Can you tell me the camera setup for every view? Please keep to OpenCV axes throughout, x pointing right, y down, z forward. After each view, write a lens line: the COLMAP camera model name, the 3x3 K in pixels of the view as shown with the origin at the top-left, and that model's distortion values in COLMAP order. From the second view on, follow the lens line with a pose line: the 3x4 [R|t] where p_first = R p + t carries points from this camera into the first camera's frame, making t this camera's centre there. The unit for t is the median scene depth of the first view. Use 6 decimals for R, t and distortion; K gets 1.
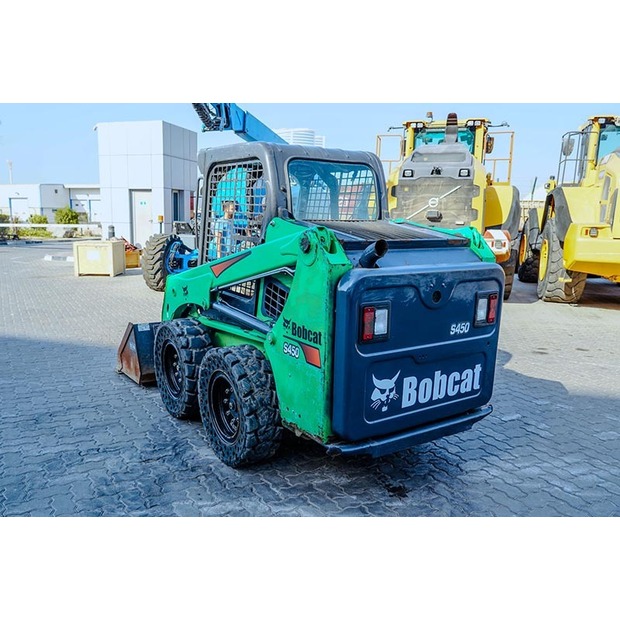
lens RADIAL K [[517.1, 0, 305.8], [0, 517.1, 307.5], [0, 0, 1]] dist [-0.012742, -0.008807]
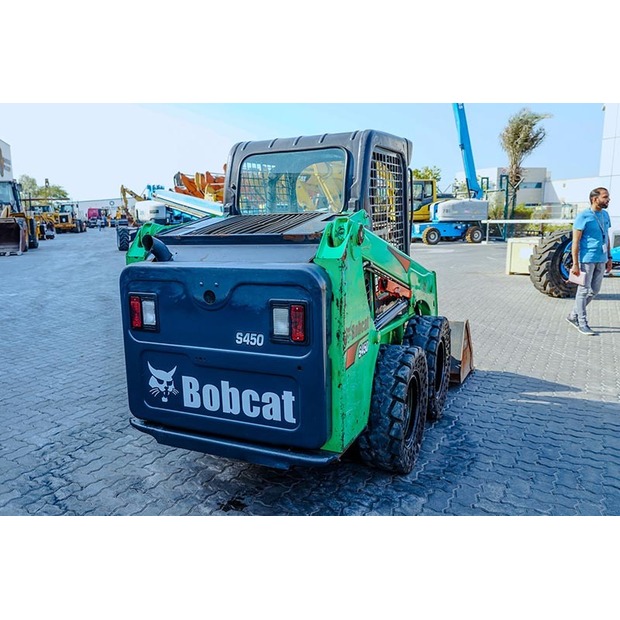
lens RADIAL K [[559.9, 0, 305.2], [0, 559.9, 315.2], [0, 0, 1]] dist [0.062860, 0.014498]
pose [[0.515130, 0.120392, -0.848614, 1.128621], [-0.114857, 0.990852, 0.070850, -0.075036], [0.849381, 0.060972, 0.524246, 0.590740]]
